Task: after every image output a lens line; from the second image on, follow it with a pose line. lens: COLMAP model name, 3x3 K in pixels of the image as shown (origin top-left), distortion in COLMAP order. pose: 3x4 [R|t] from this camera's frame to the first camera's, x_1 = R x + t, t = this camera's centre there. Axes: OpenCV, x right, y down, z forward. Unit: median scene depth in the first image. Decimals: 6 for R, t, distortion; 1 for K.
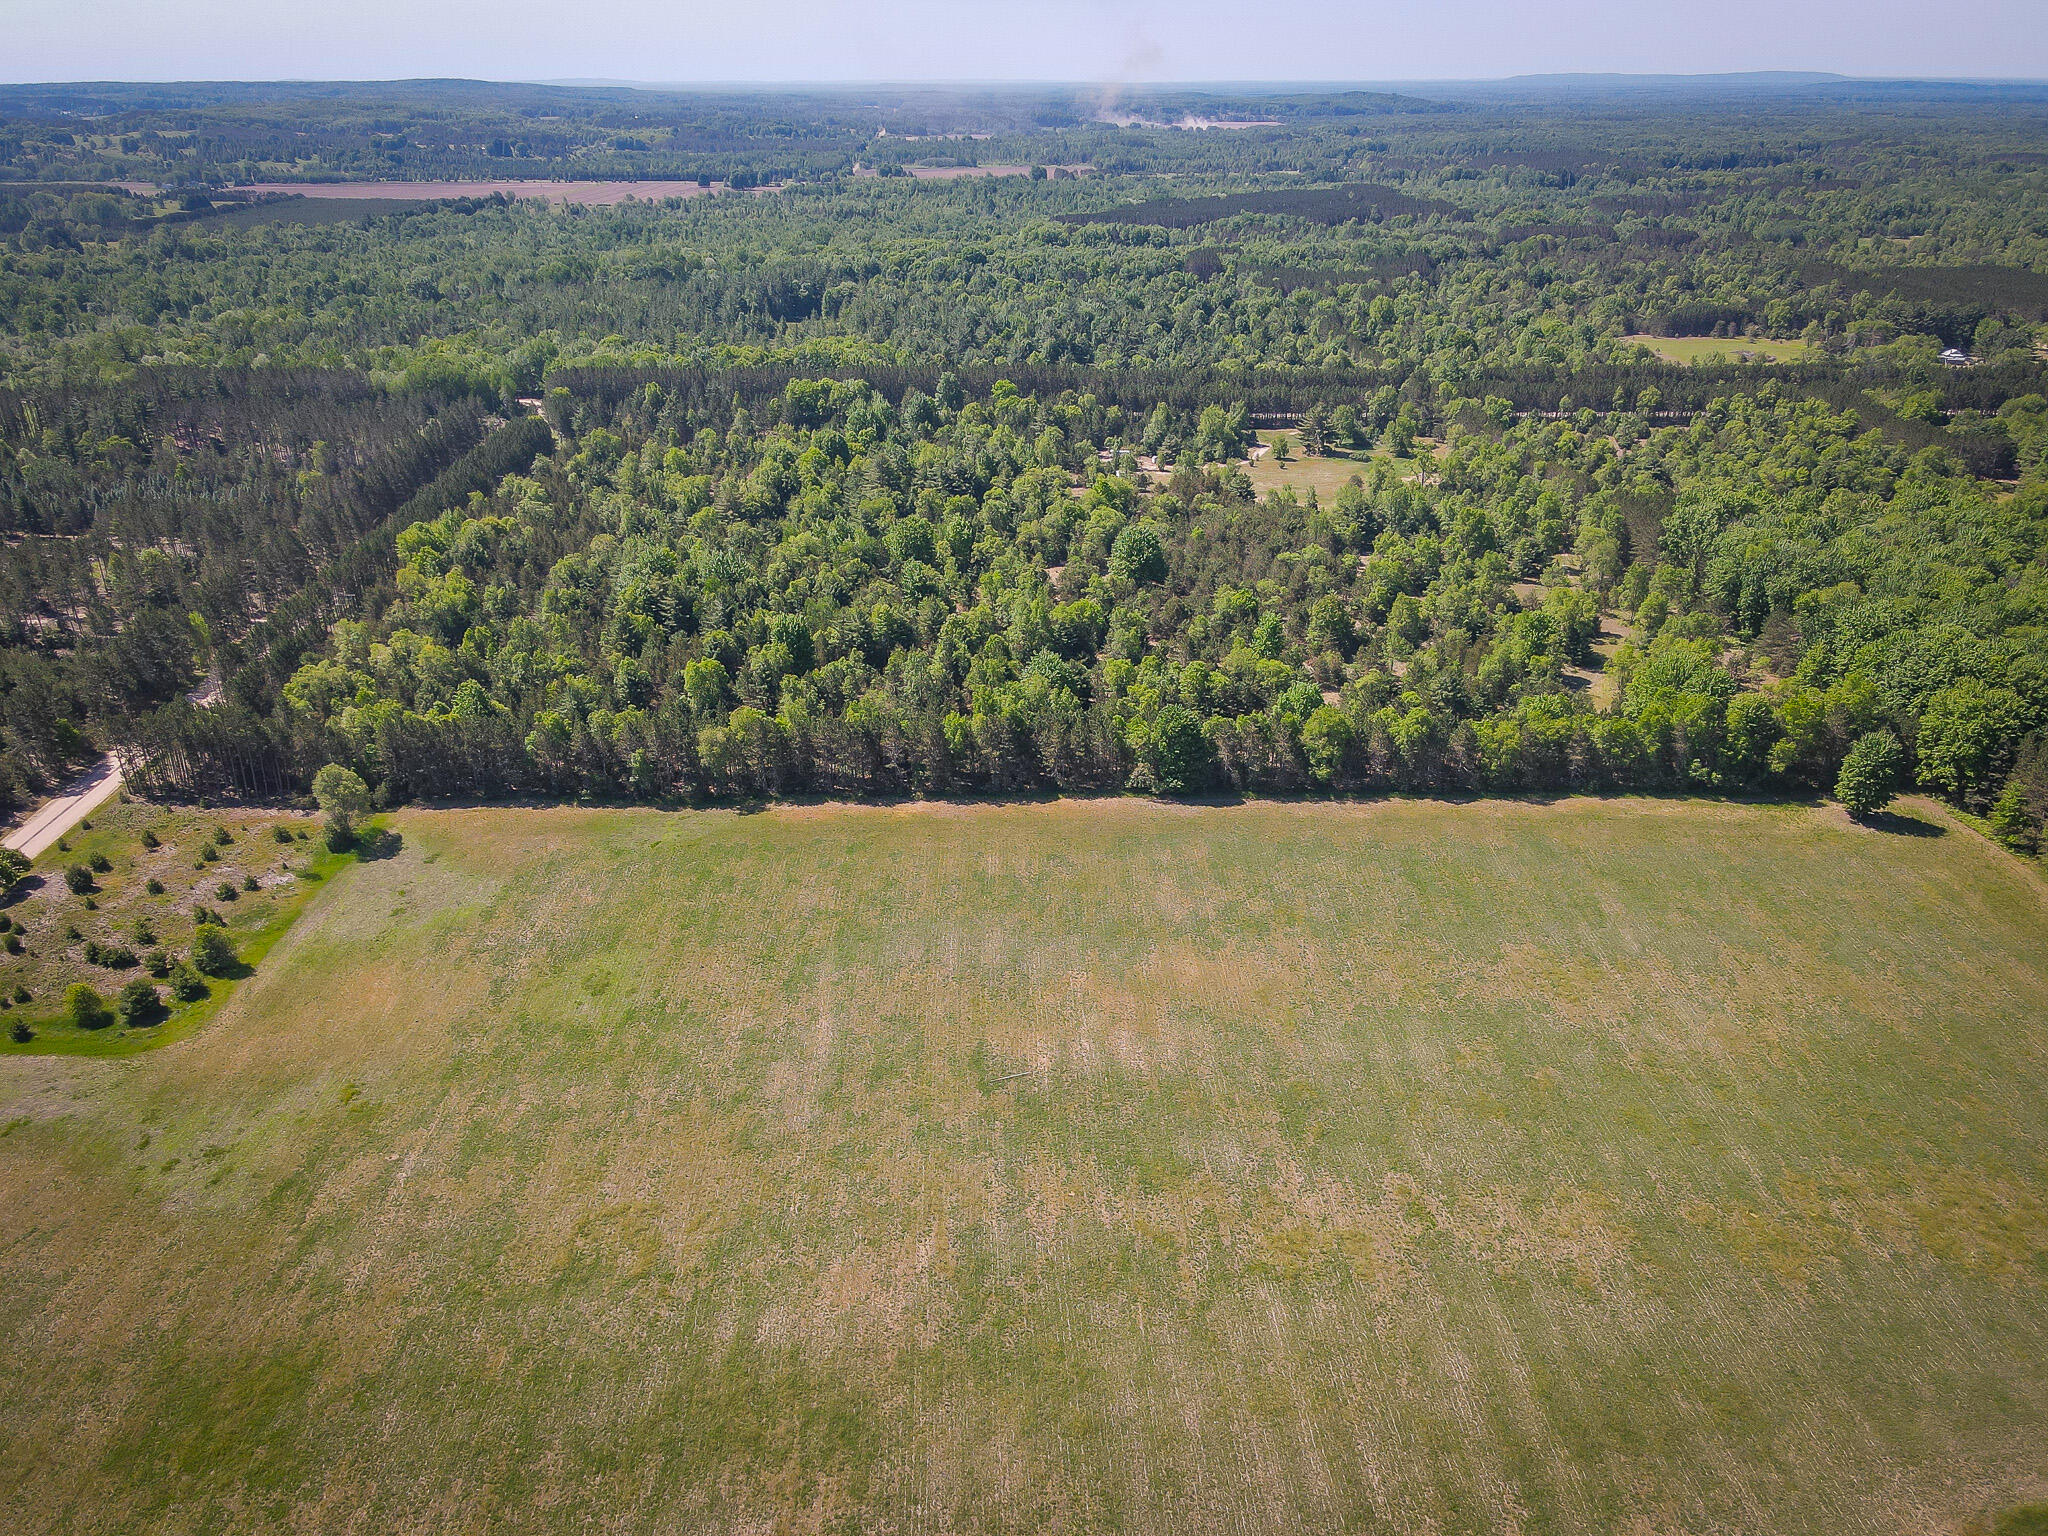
lens RADIAL K [[1454.7, 0, 1020.5], [0, 1454.7, 769.7], [0, 0, 1]] dist [0.022523, -0.005991]
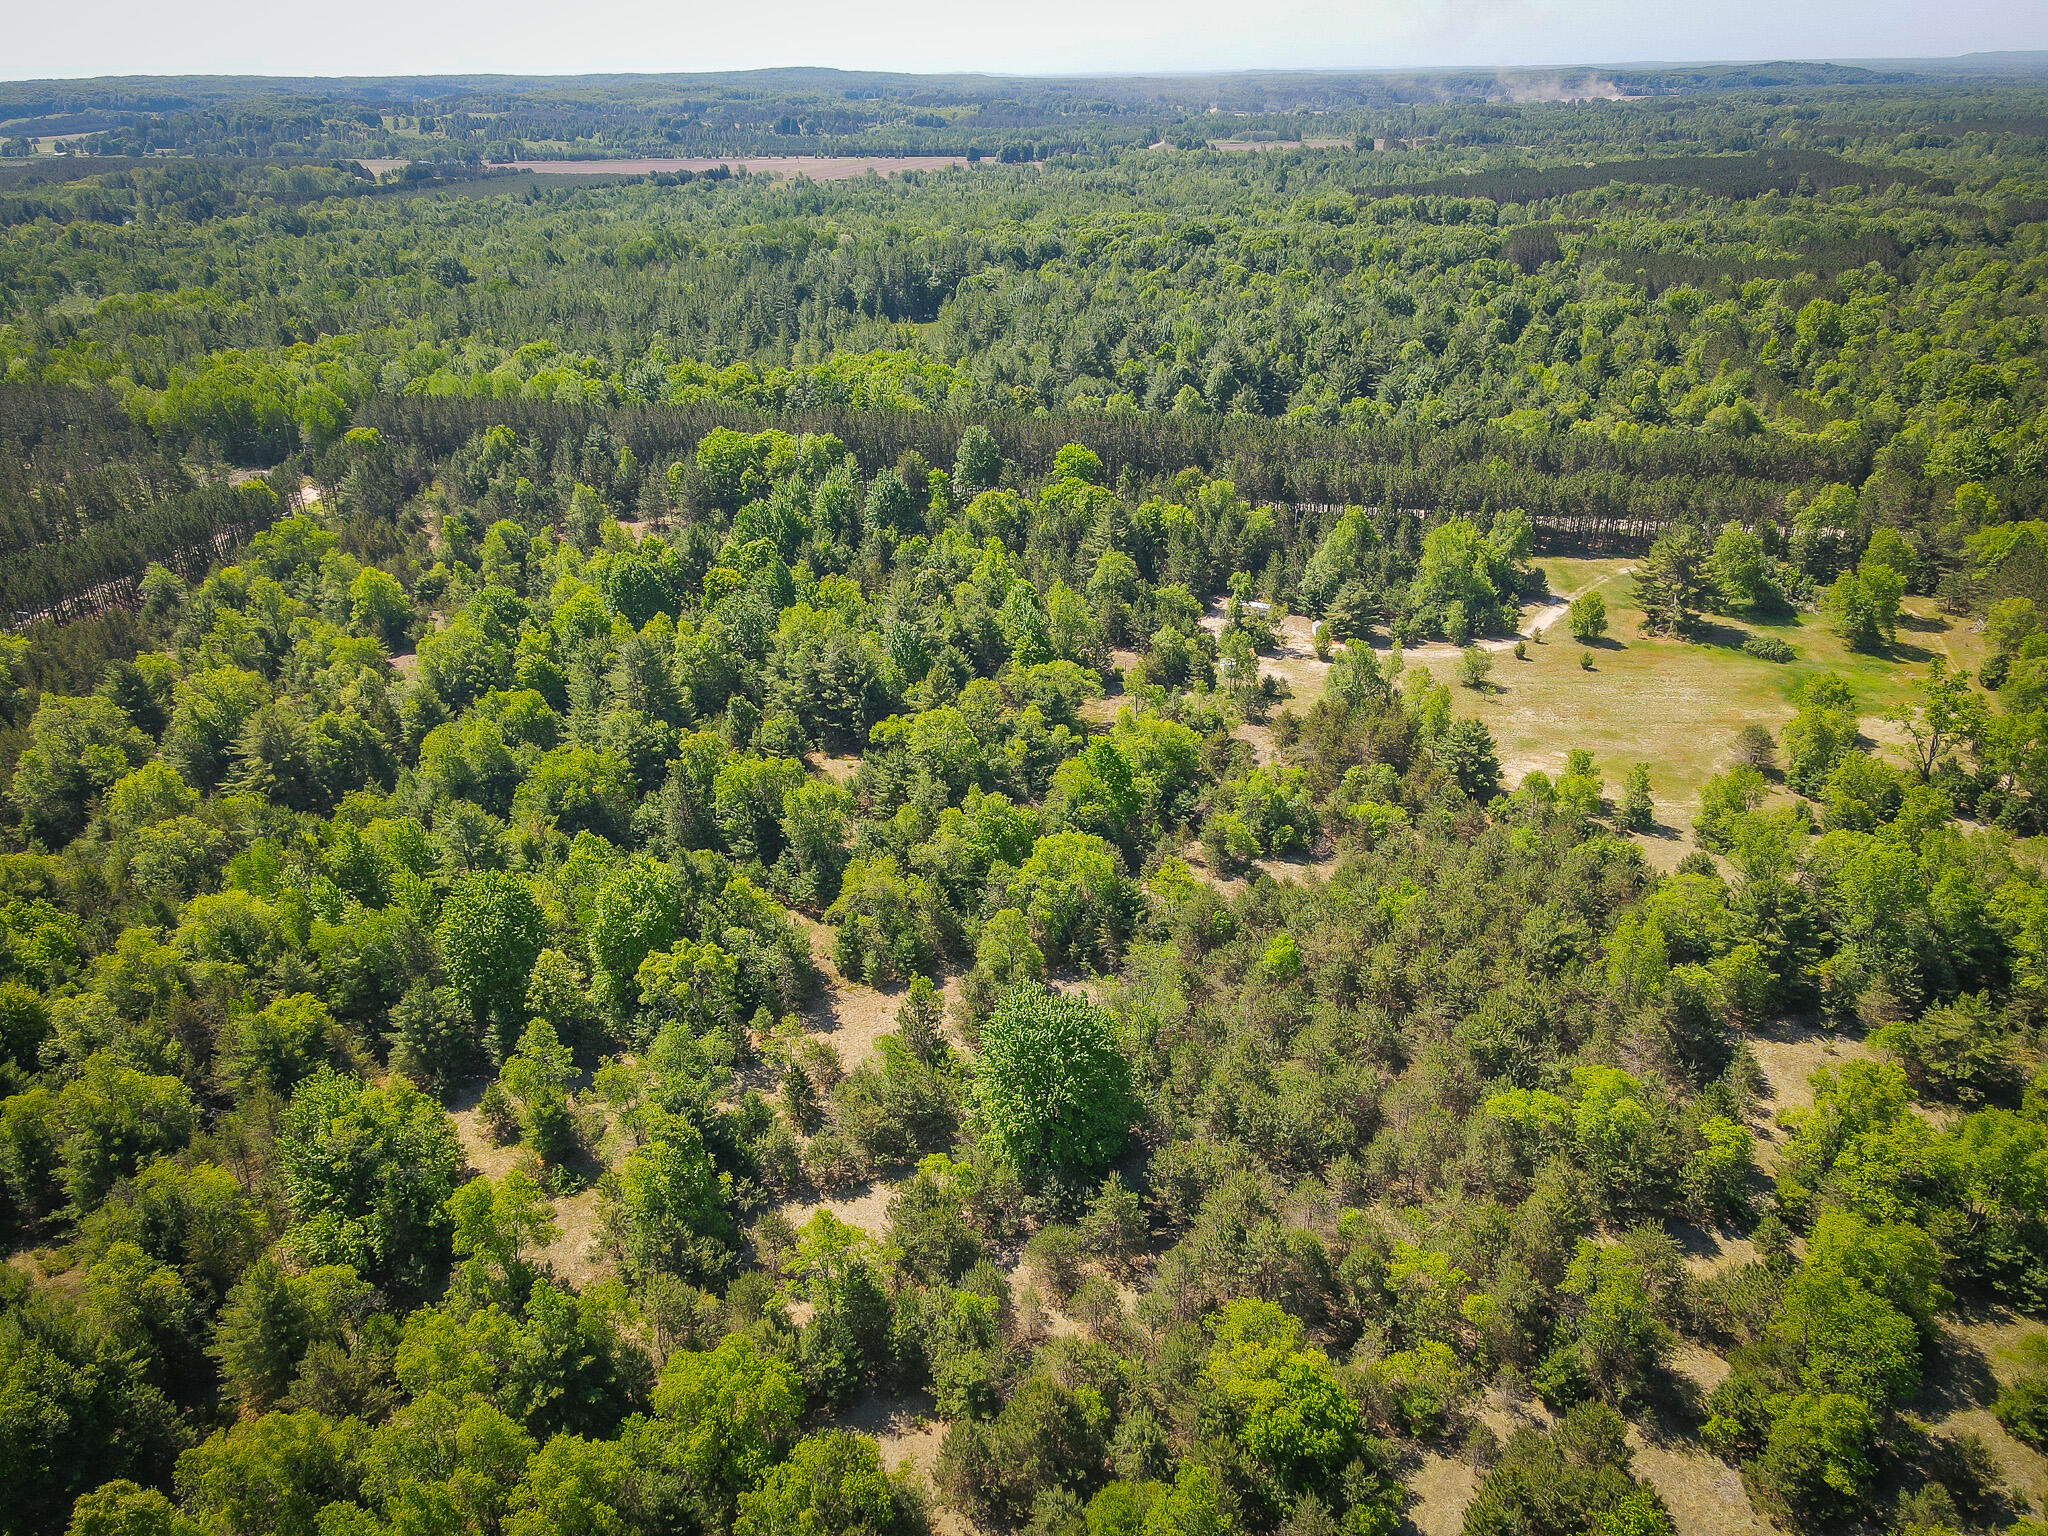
lens RADIAL K [[1454.7, 0, 1025.7], [0, 1454.7, 773.3], [0, 0, 1]] dist [0.022523, -0.005991]
pose [[0.974120, 0.085518, -0.209231, 0.064656], [-0.084103, 0.996334, 0.015666, -0.102020], [0.209804, 0.002336, 0.977741, 0.310158]]
